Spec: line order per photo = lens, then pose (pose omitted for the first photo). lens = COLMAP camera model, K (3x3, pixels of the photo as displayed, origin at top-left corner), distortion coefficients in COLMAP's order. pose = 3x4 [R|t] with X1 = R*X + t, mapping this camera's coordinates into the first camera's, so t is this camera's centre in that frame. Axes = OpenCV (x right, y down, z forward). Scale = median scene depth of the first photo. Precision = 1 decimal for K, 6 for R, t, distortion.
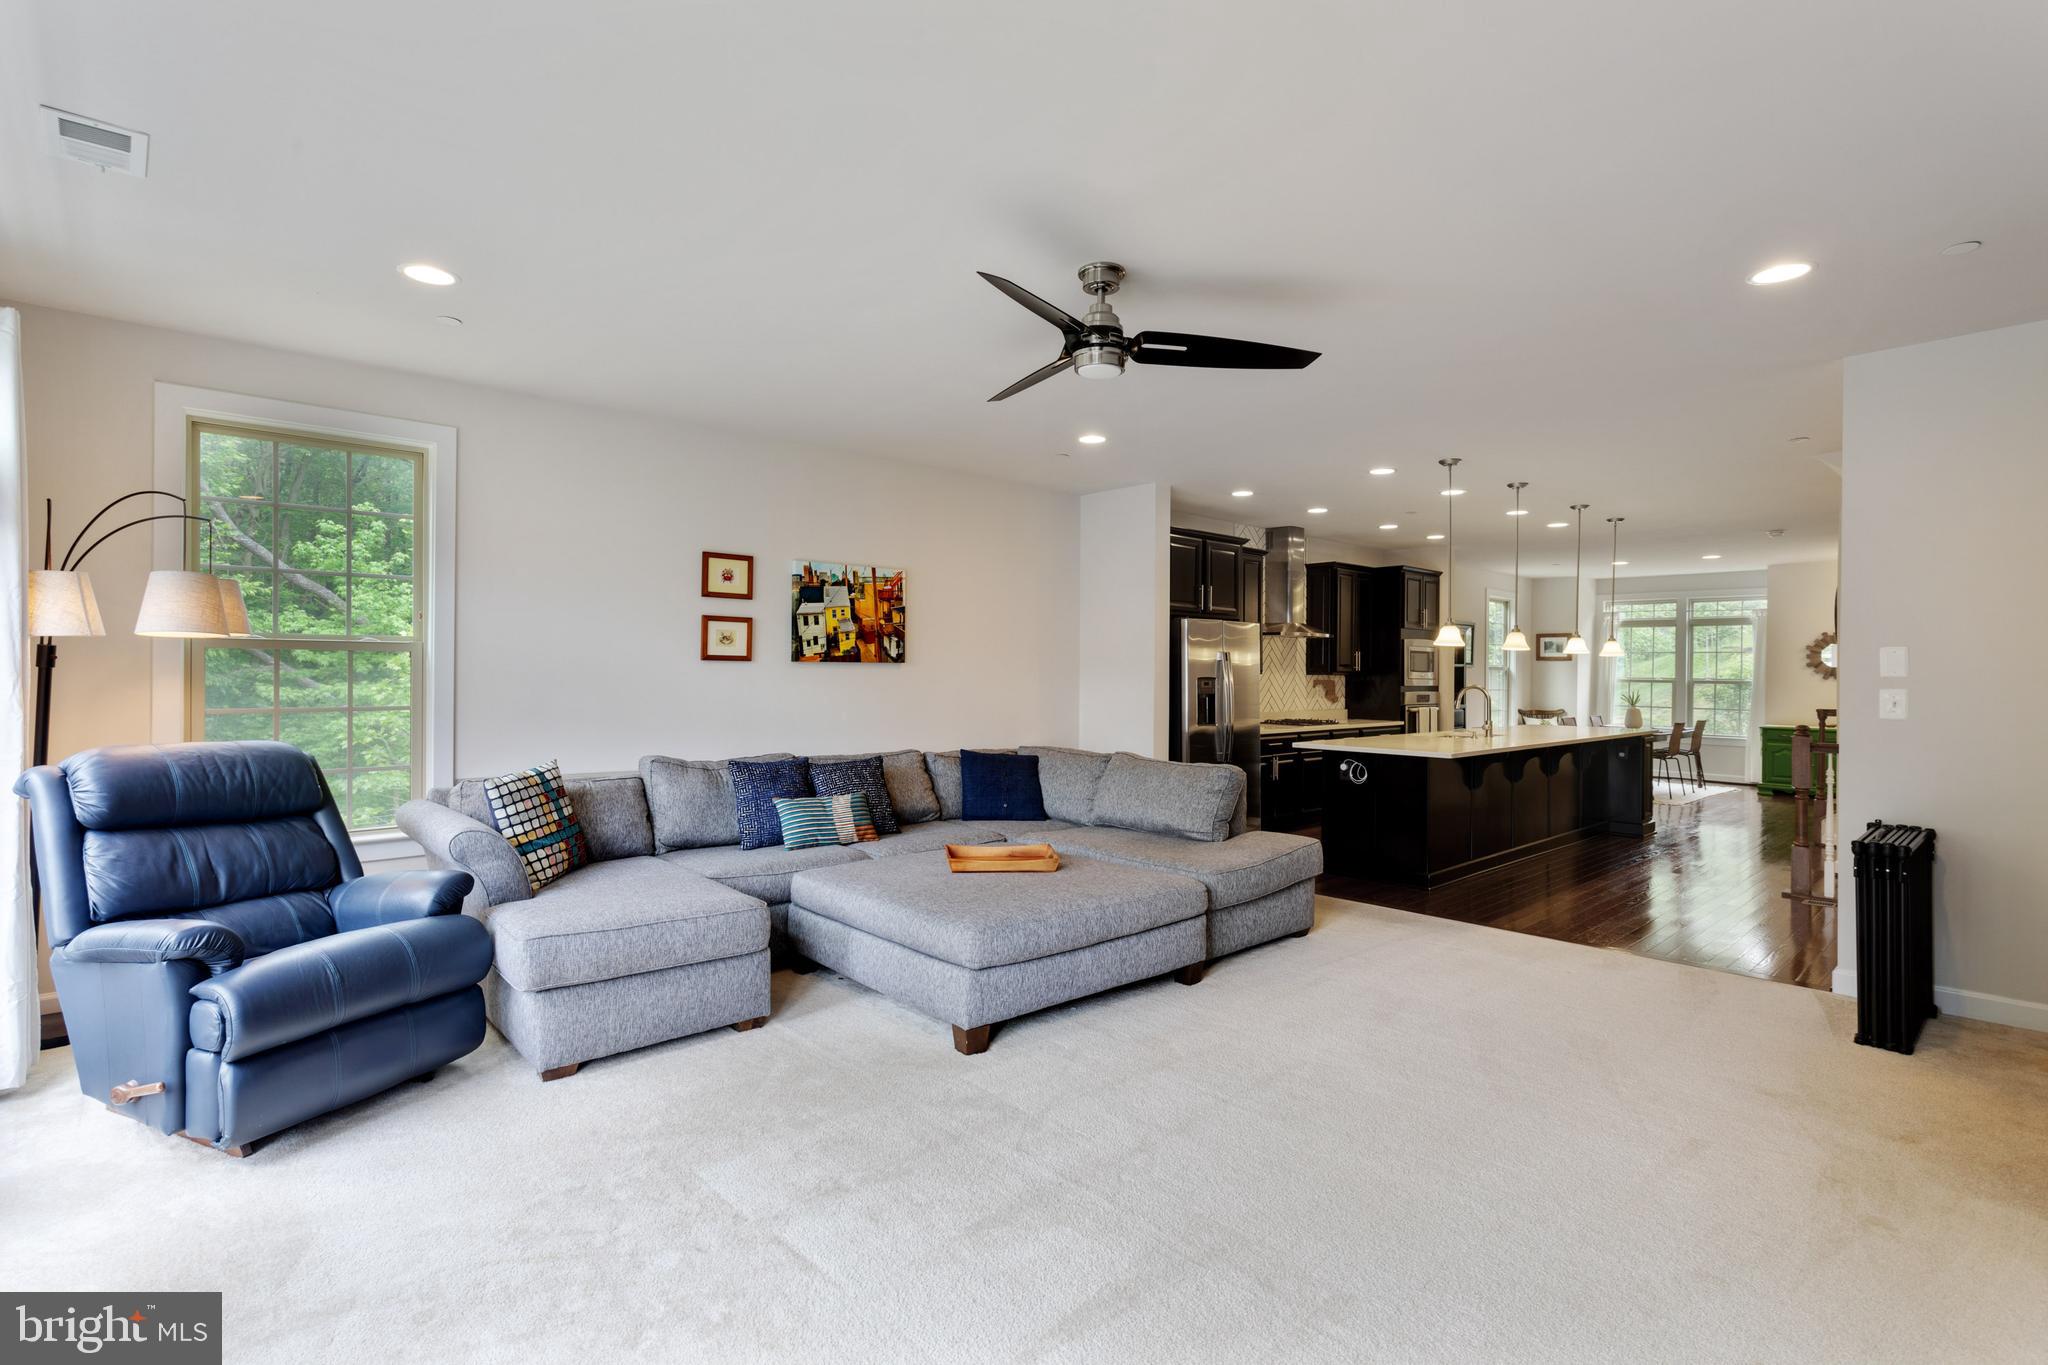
lens RADIAL K [[963.7, 0, 1013.0], [0, 963.7, 668.3], [0, 0, 1]] dist [-0.000649, 0.001572]
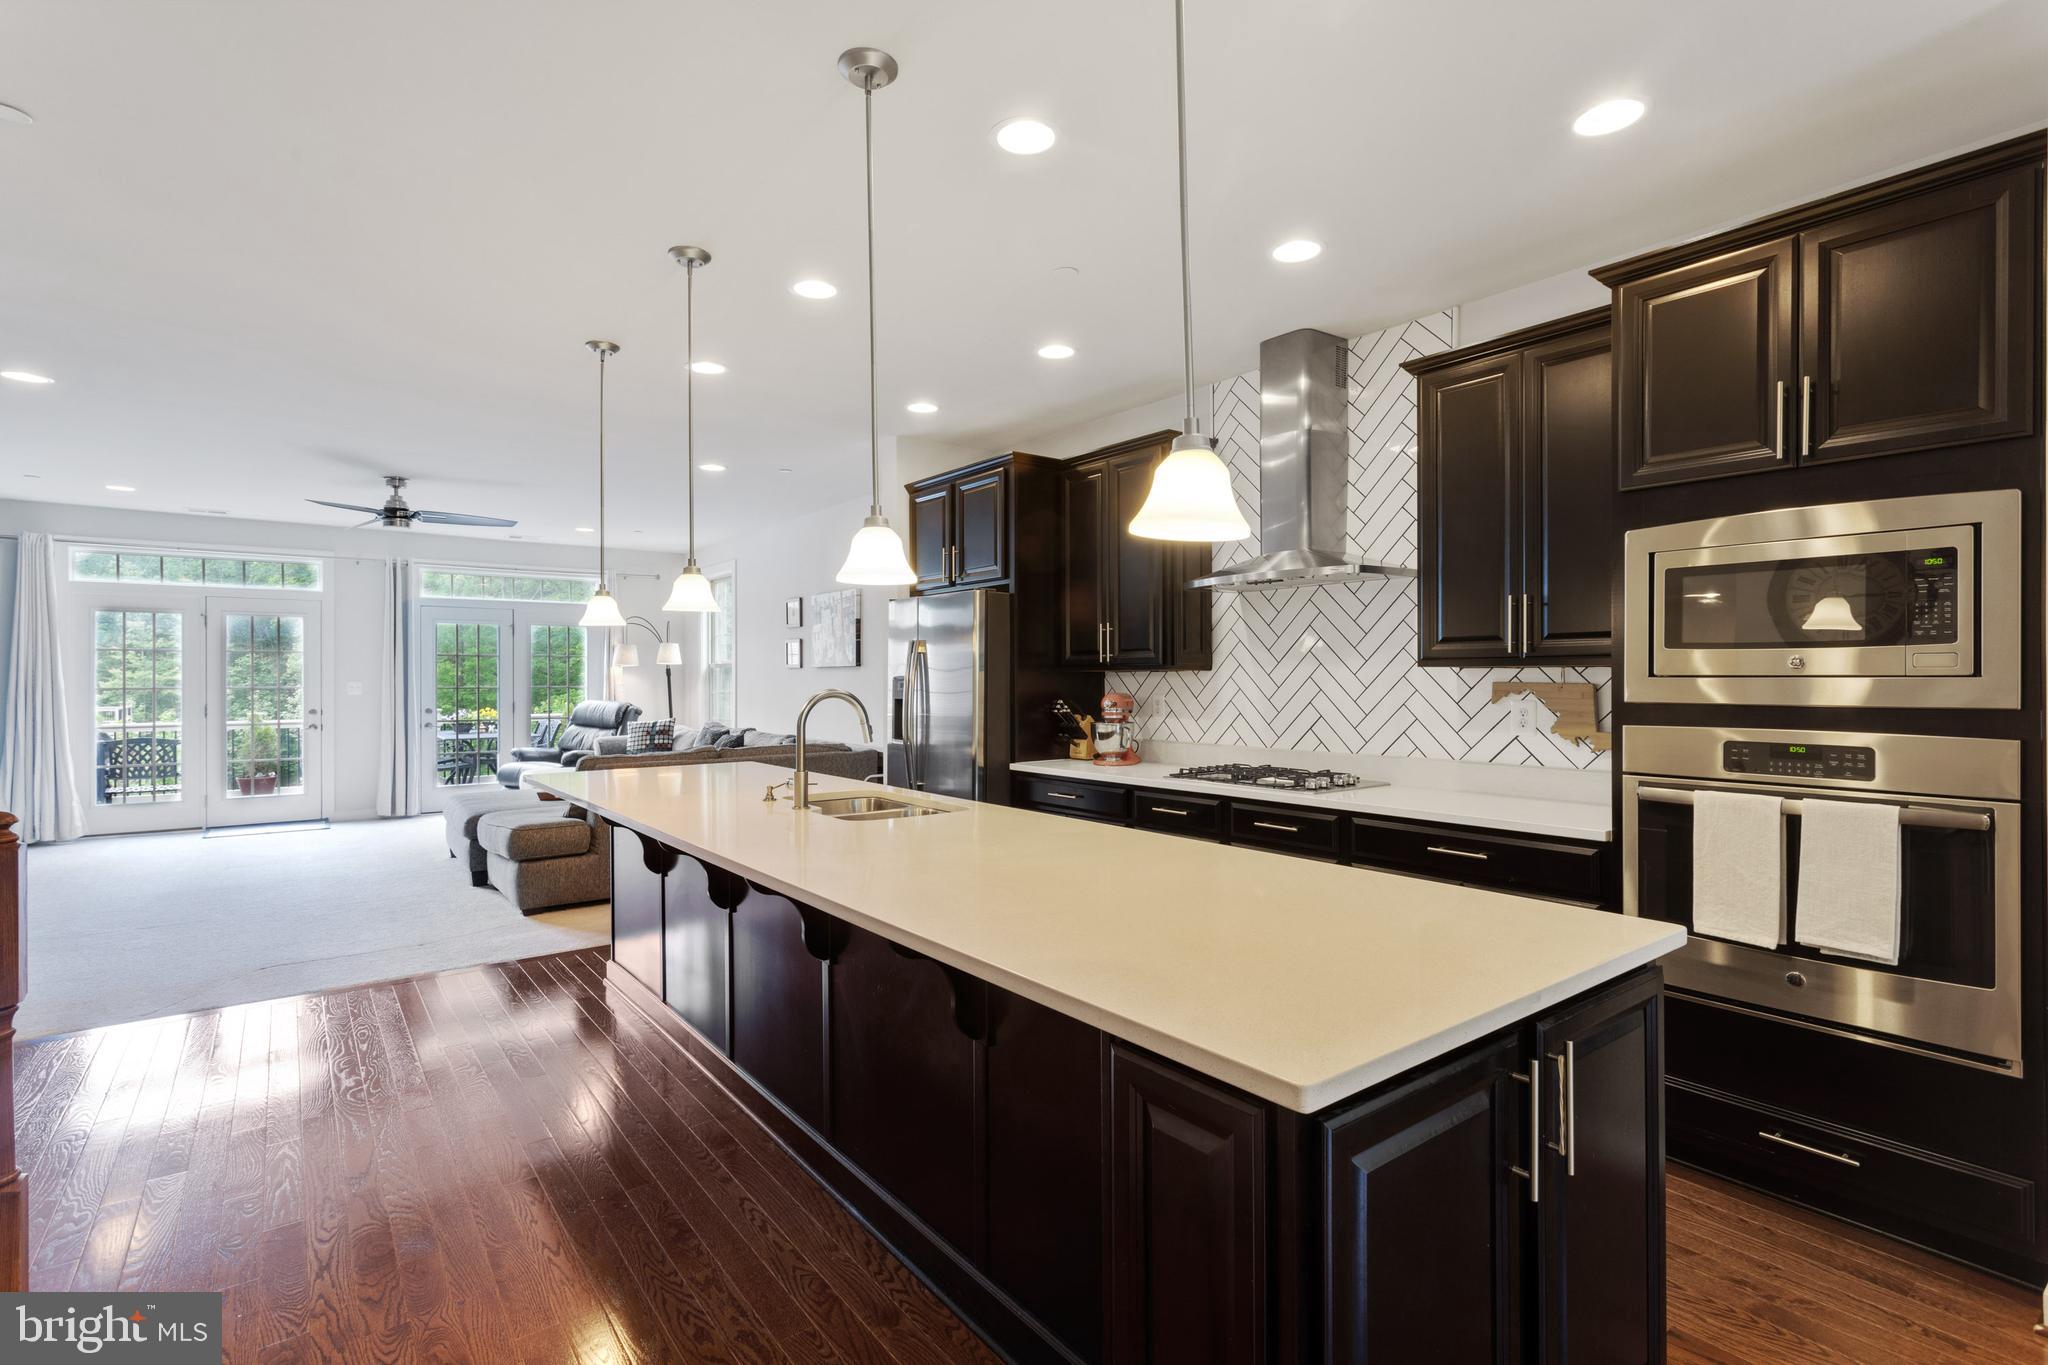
lens RADIAL K [[954.1, 0, 1021.0], [0, 954.1, 672.7], [0, 0, 1]] dist [-0.000269, 0.000314]
pose [[-0.074096, -0.011139, -0.997189, 1.071239], [0.007575, 0.999902, -0.011732, 0.018034], [0.997222, -0.008423, -0.074004, 1.319281]]
